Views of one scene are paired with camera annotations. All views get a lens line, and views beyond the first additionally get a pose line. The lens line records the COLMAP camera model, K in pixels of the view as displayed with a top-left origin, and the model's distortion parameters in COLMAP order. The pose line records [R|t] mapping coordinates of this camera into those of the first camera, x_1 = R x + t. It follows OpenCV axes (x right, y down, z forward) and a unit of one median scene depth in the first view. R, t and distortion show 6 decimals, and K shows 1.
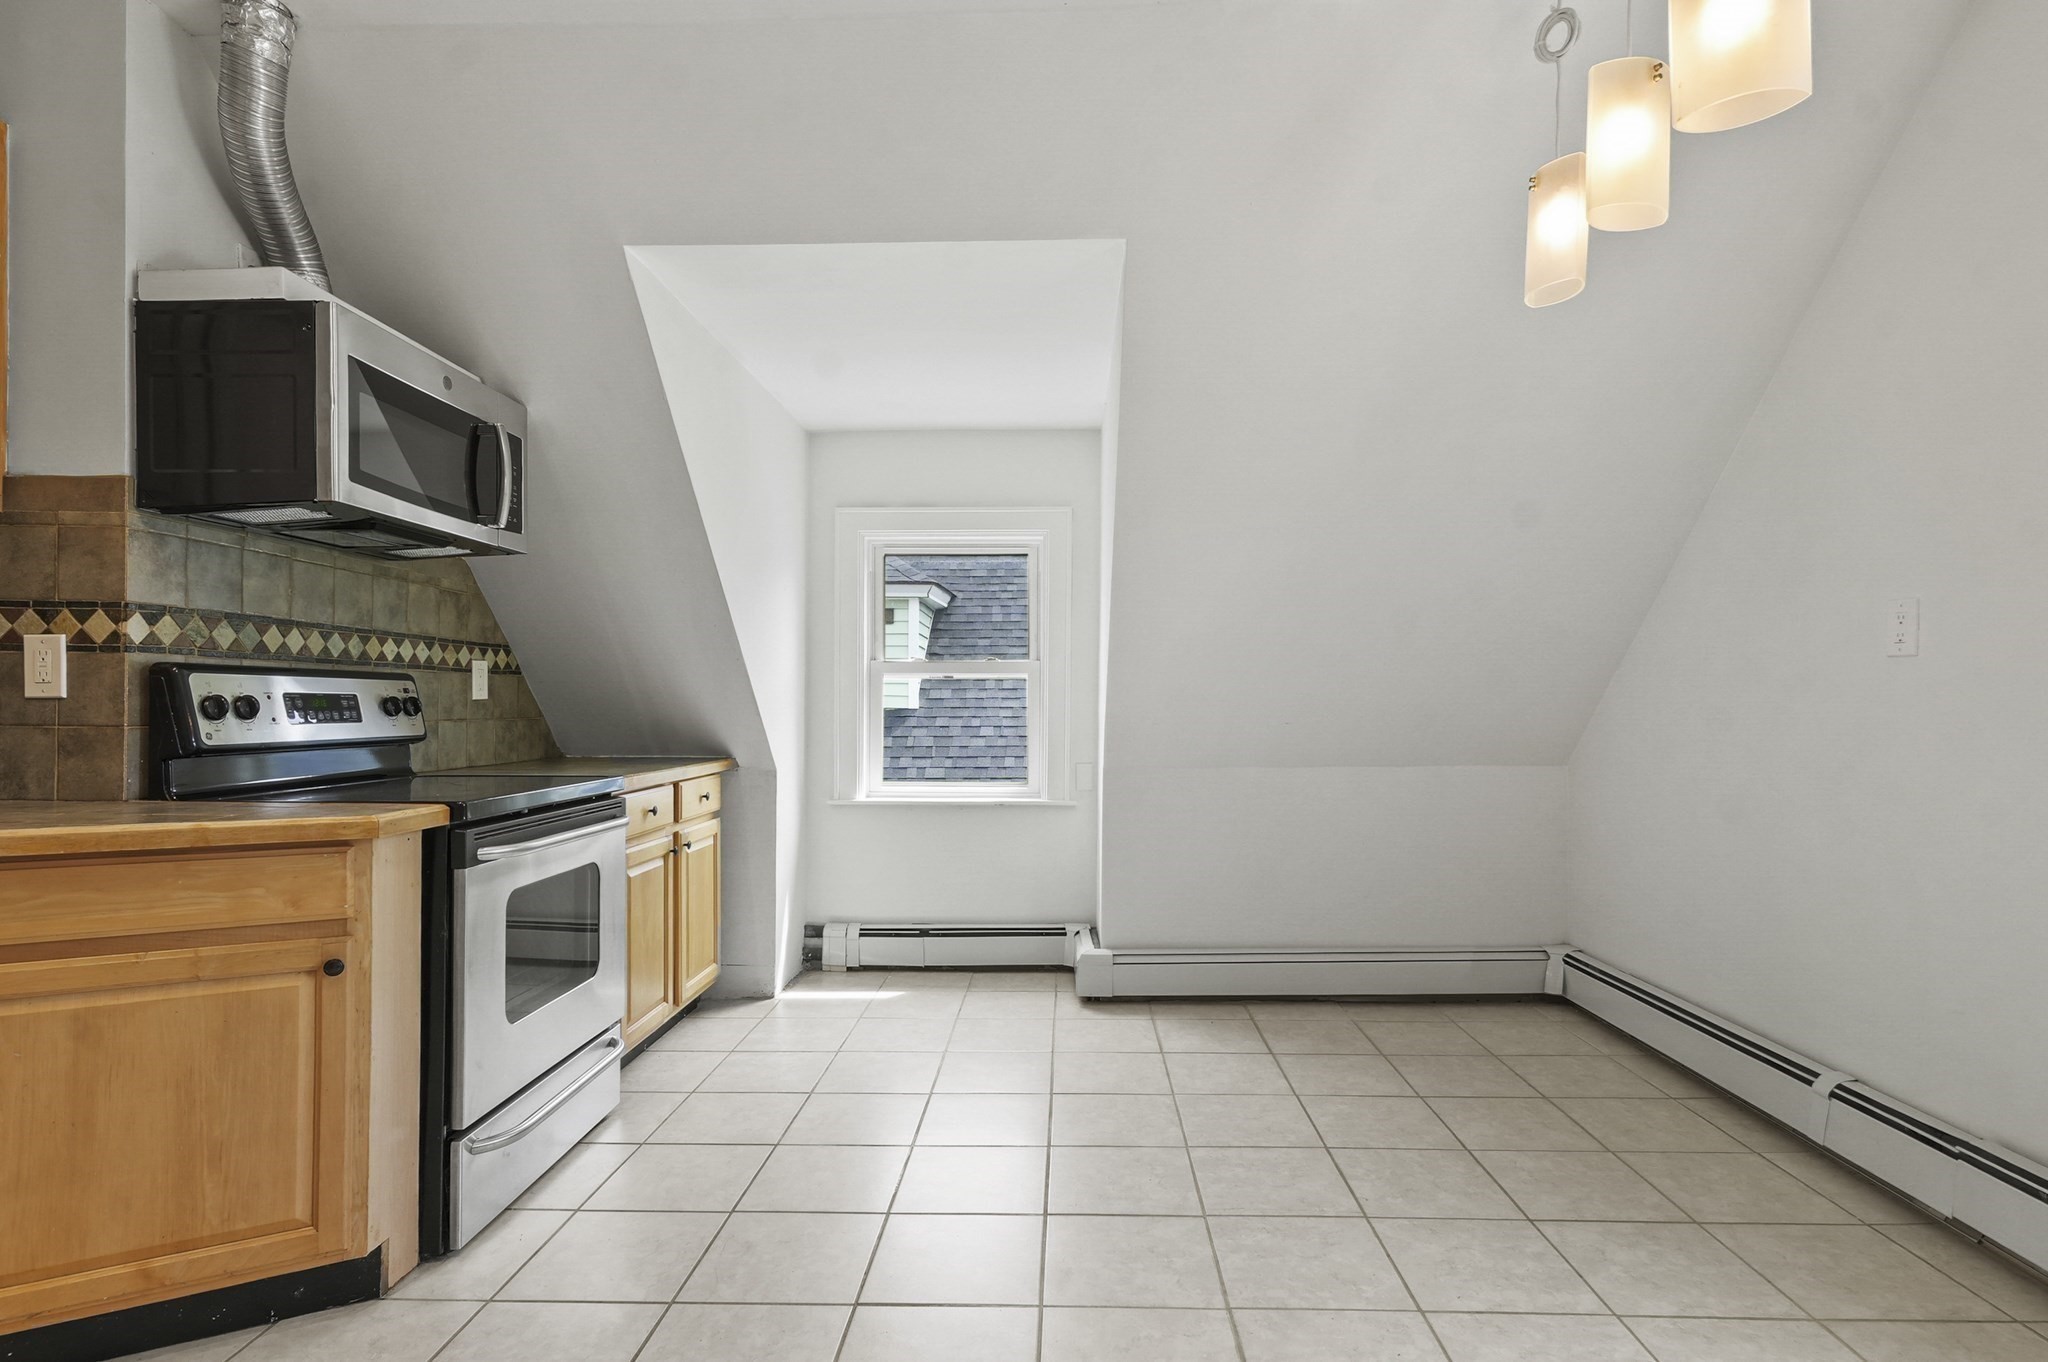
lens RADIAL K [[1030.1, 0, 1030.4], [0, 1030.1, 694.0], [0, 0, 1]] dist [-0.002493, 0.009041]
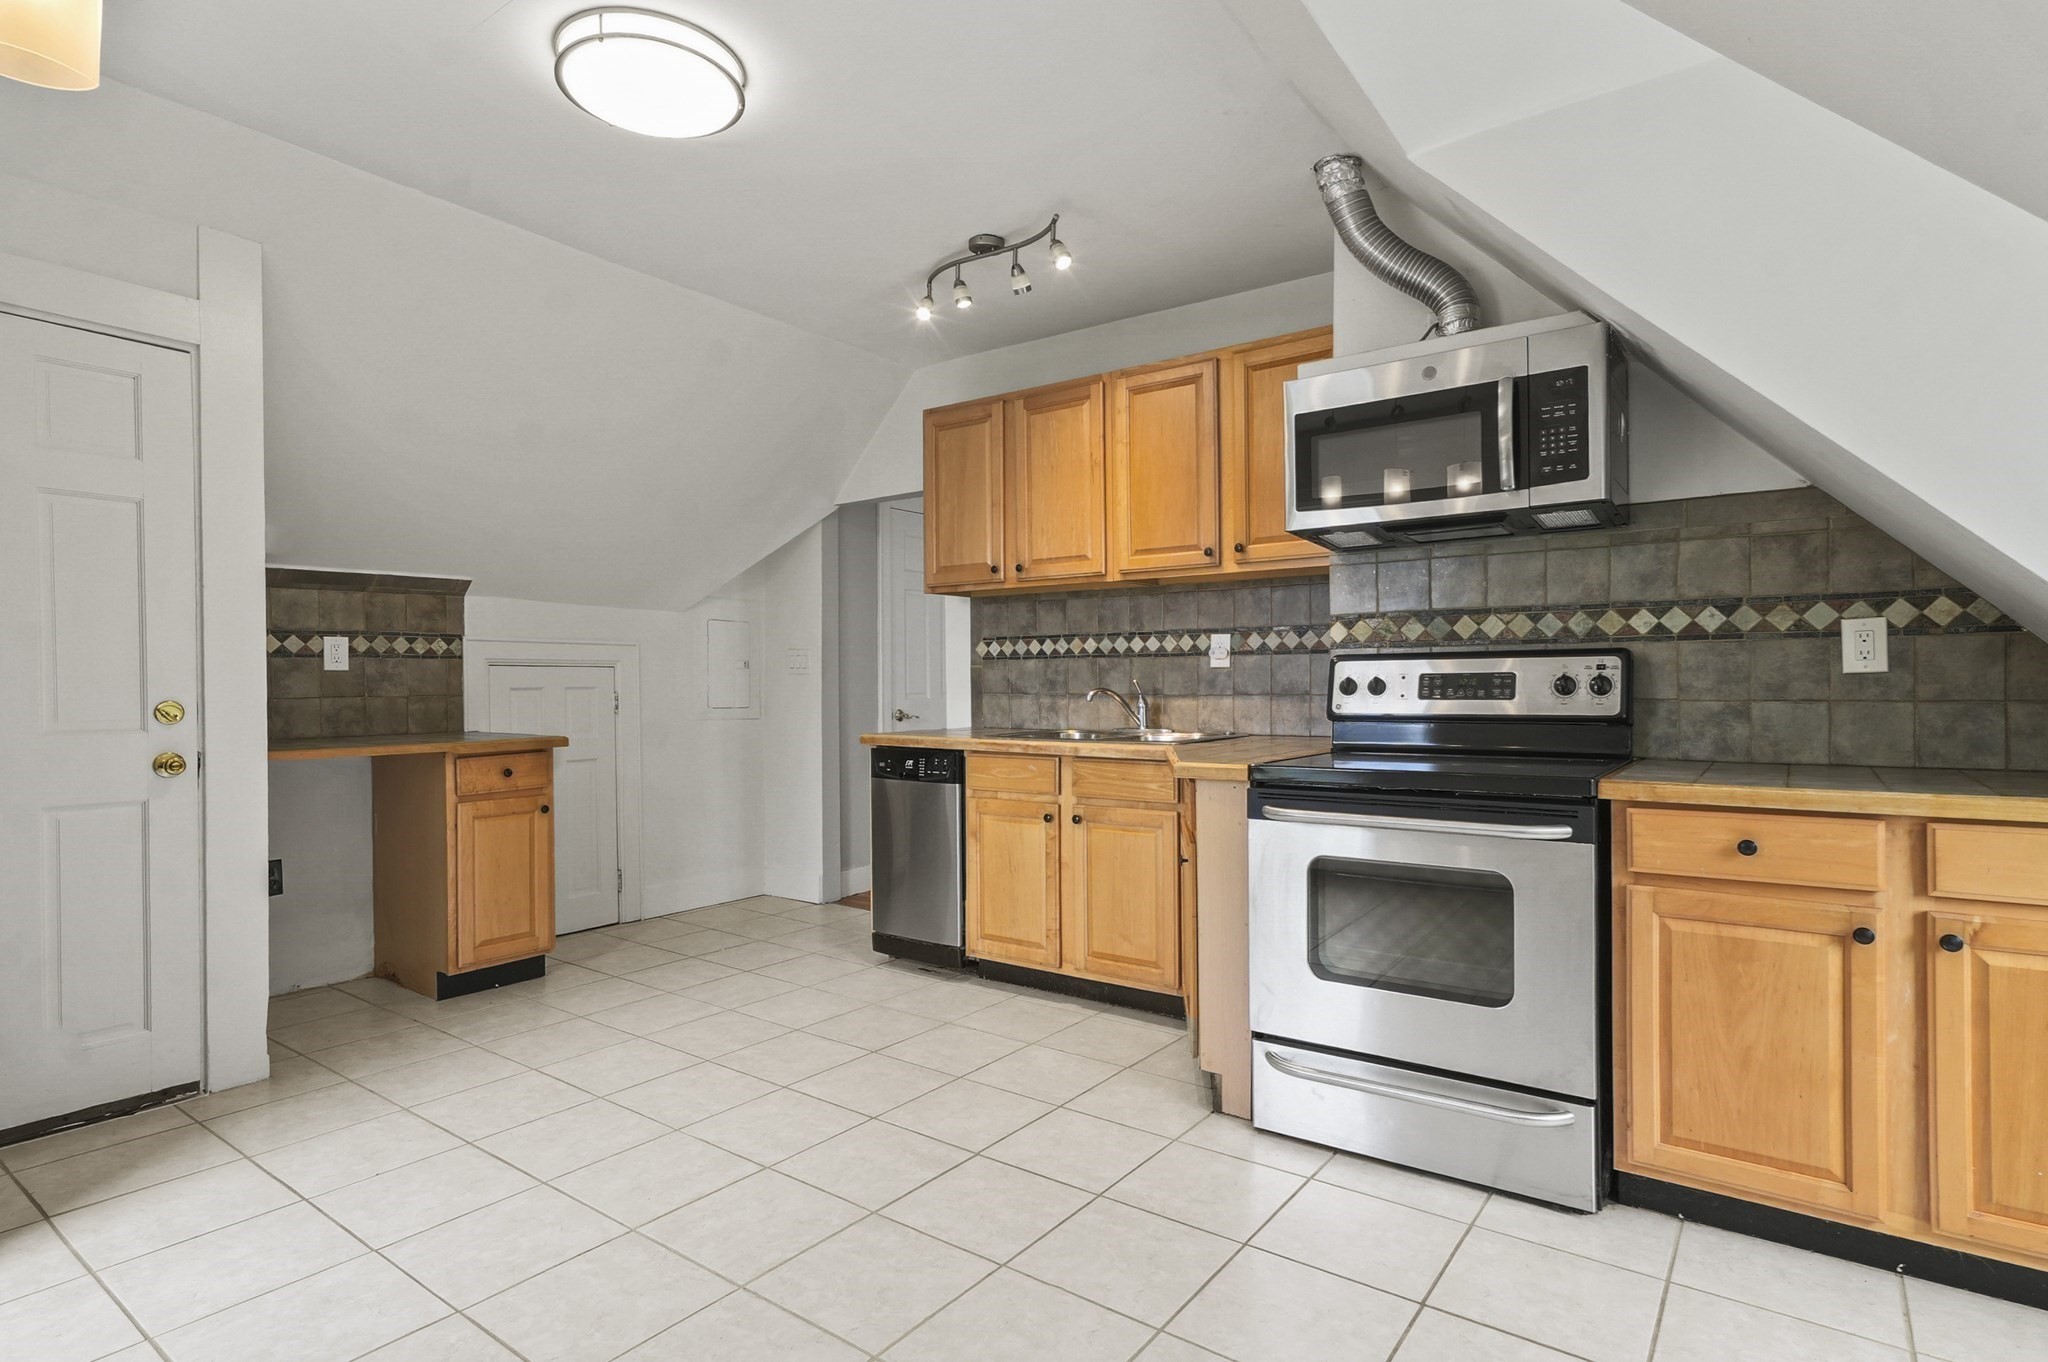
lens RADIAL K [[1046.3, 0, 1030.2], [0, 1046.3, 686.1], [0, 0, 1]] dist [-0.002077, 0.012385]
pose [[-0.561204, 0.005912, -0.827656, 0.510795], [0.016896, 0.999848, -0.004314, 0.010070], [0.827505, -0.016405, -0.561219, 1.212237]]
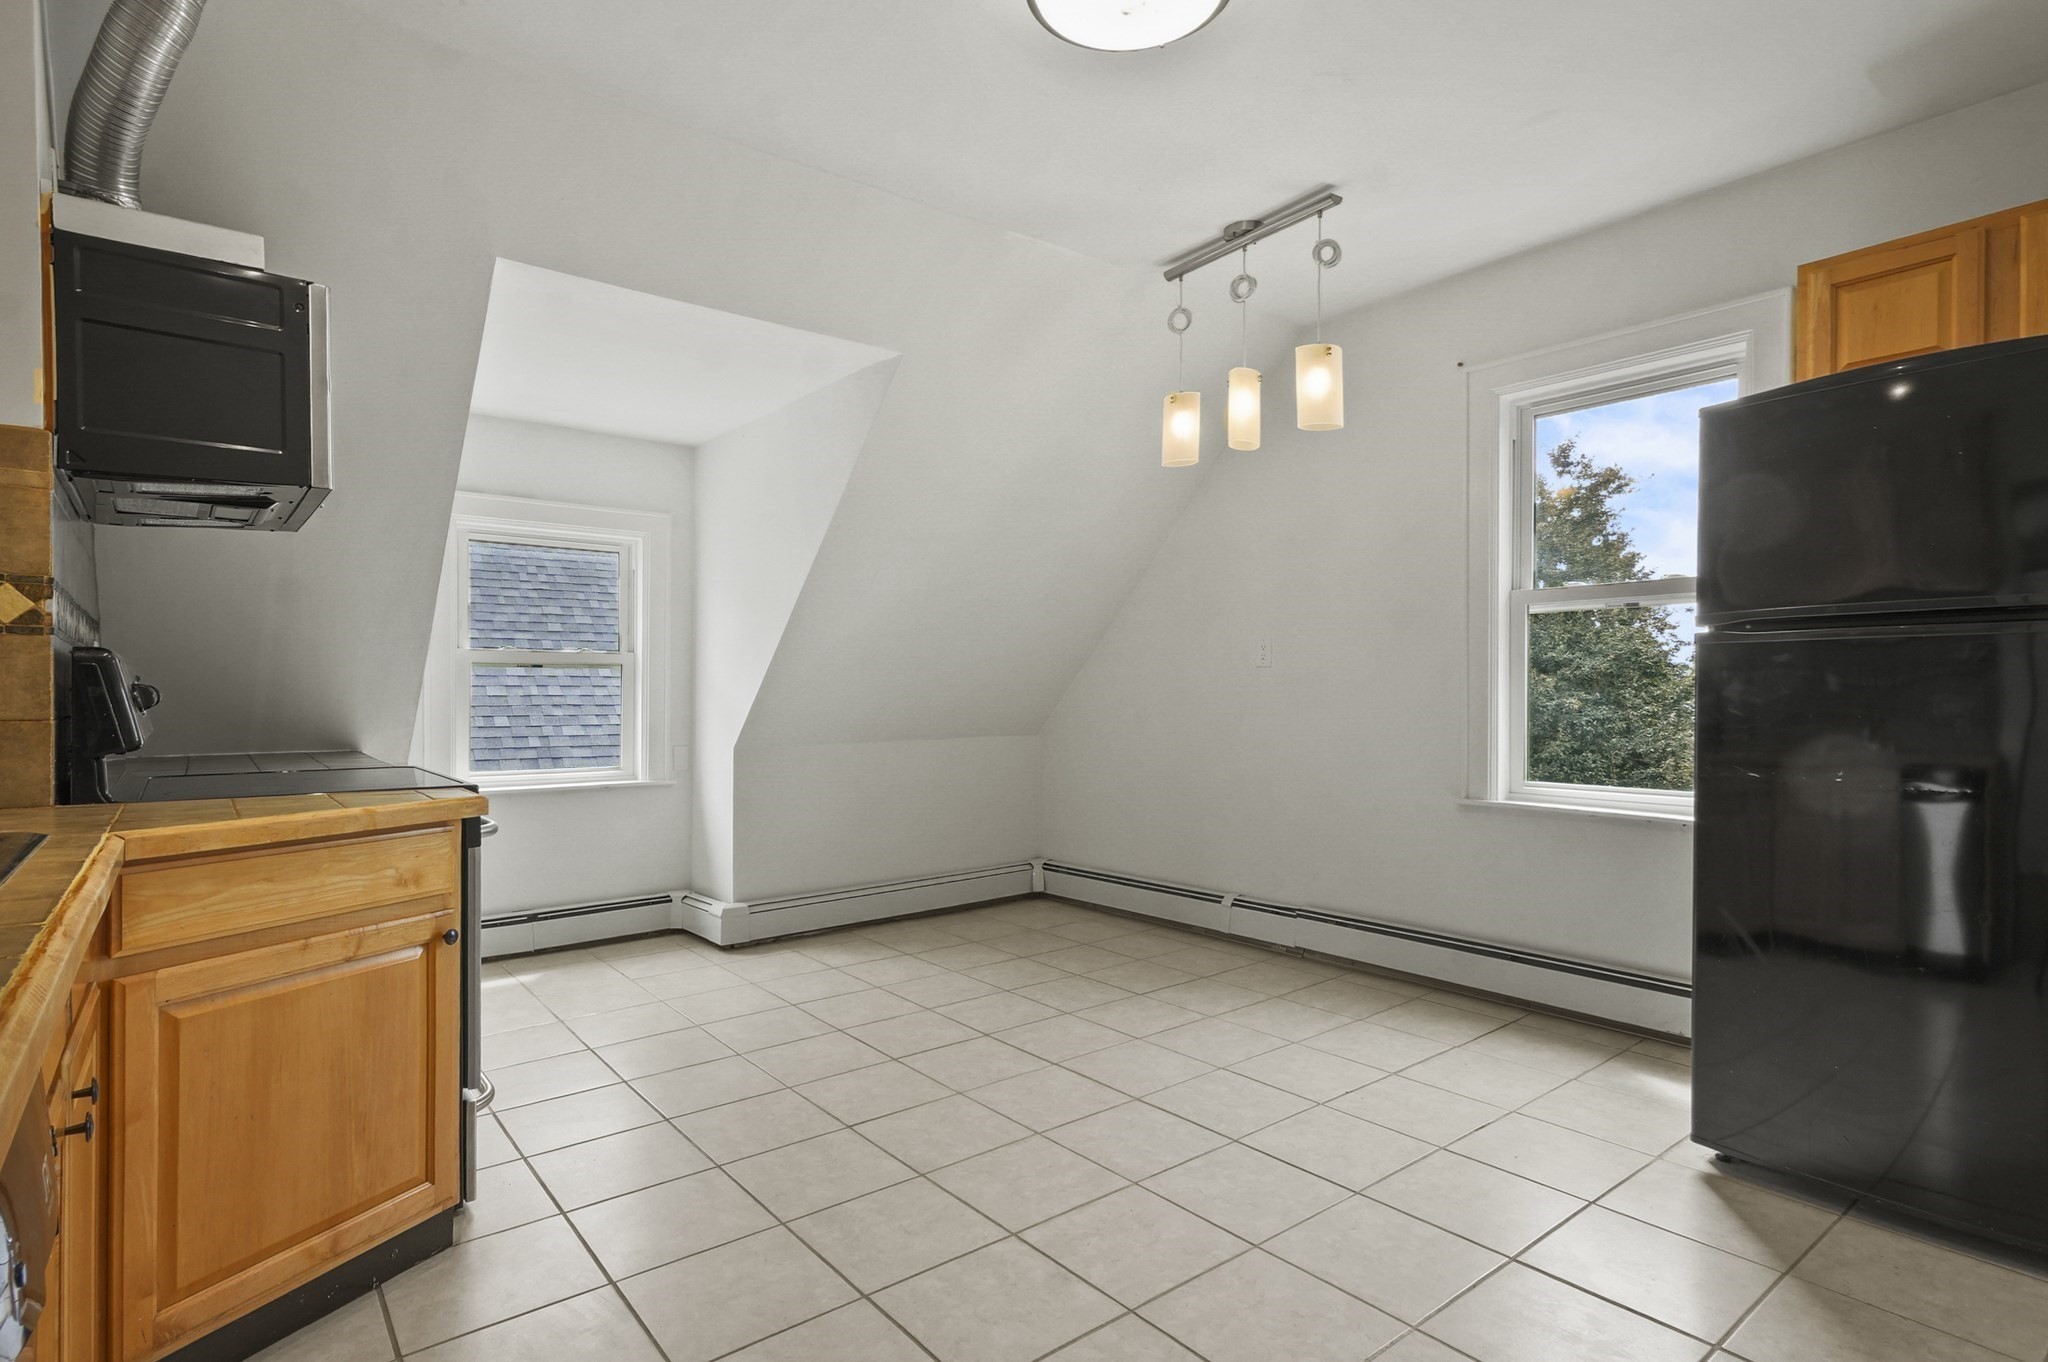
lens RADIAL K [[1046.3, 0, 1030.2], [0, 1046.3, 686.1], [0, 0, 1]] dist [-0.002077, 0.012385]
pose [[0.758555, 0.003036, 0.651602, -0.674370], [-0.006148, 0.999978, 0.002498, -0.003832], [-0.651580, -0.005901, 0.758557, -0.166293]]
